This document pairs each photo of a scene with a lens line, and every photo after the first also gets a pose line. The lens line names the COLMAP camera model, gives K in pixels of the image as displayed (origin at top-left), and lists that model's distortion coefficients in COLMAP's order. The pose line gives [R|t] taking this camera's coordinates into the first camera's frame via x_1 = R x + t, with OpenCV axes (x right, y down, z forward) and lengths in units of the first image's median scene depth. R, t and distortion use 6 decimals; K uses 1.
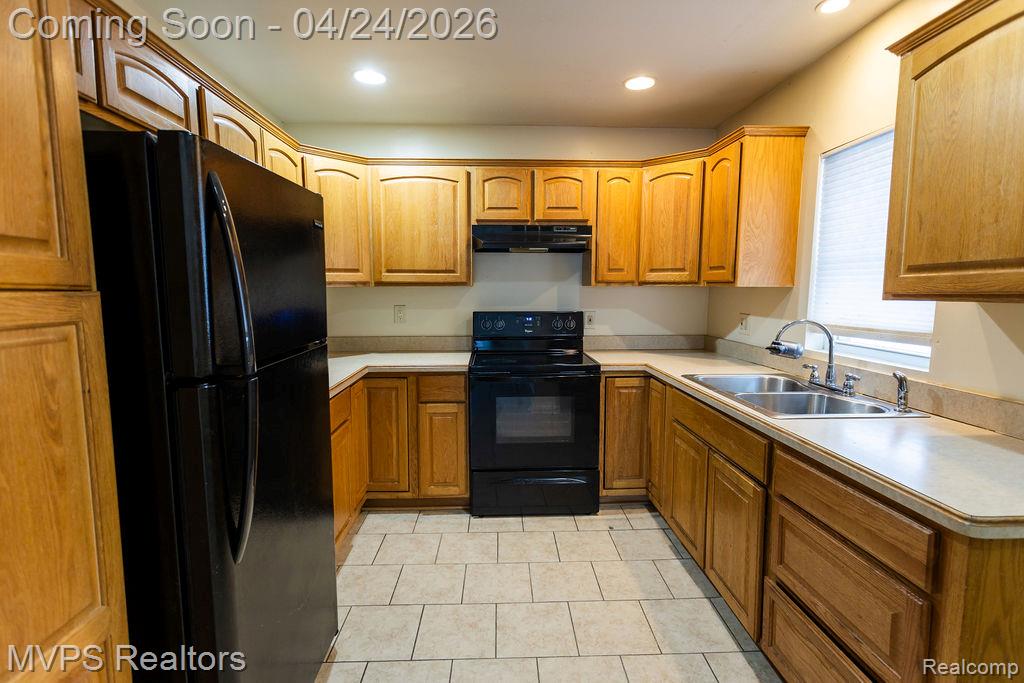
lens RADIAL K [[486.9, 0, 511.8], [0, 486.9, 340.6], [0, 0, 1]] dist [0.005367, 0.001003]
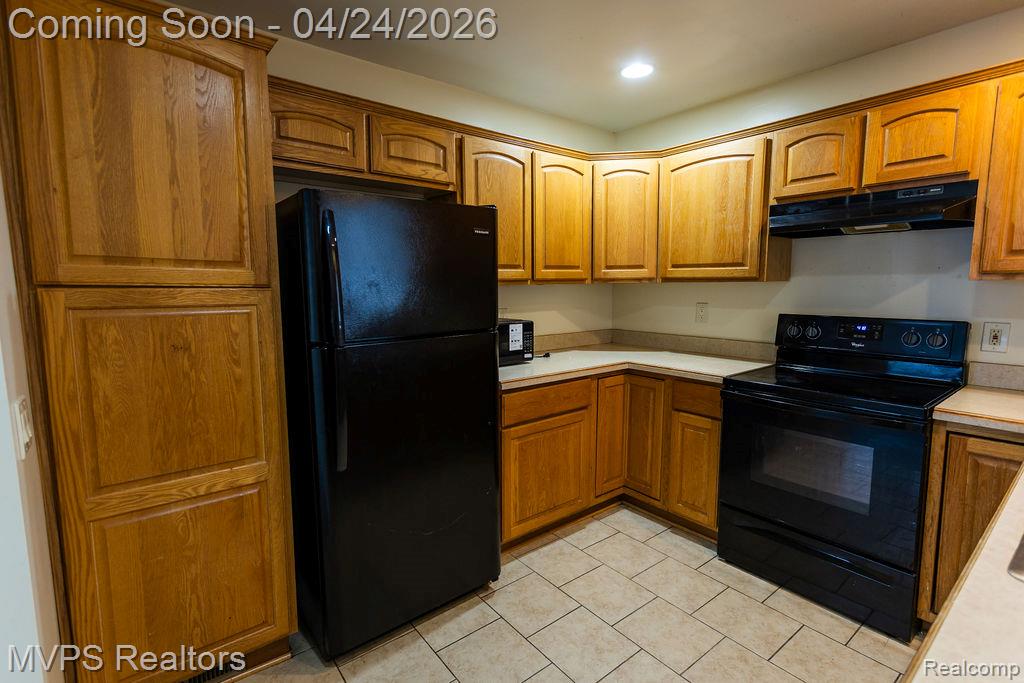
lens RADIAL K [[486.9, 0, 509.9], [0, 486.9, 338.1], [0, 0, 1]] dist [0.005367, 0.001003]
pose [[0.590451, 0.088529, -0.802204, 0.342229], [-0.084301, 0.995294, 0.047790, -0.023249], [0.802659, 0.039409, 0.595135, 0.195387]]
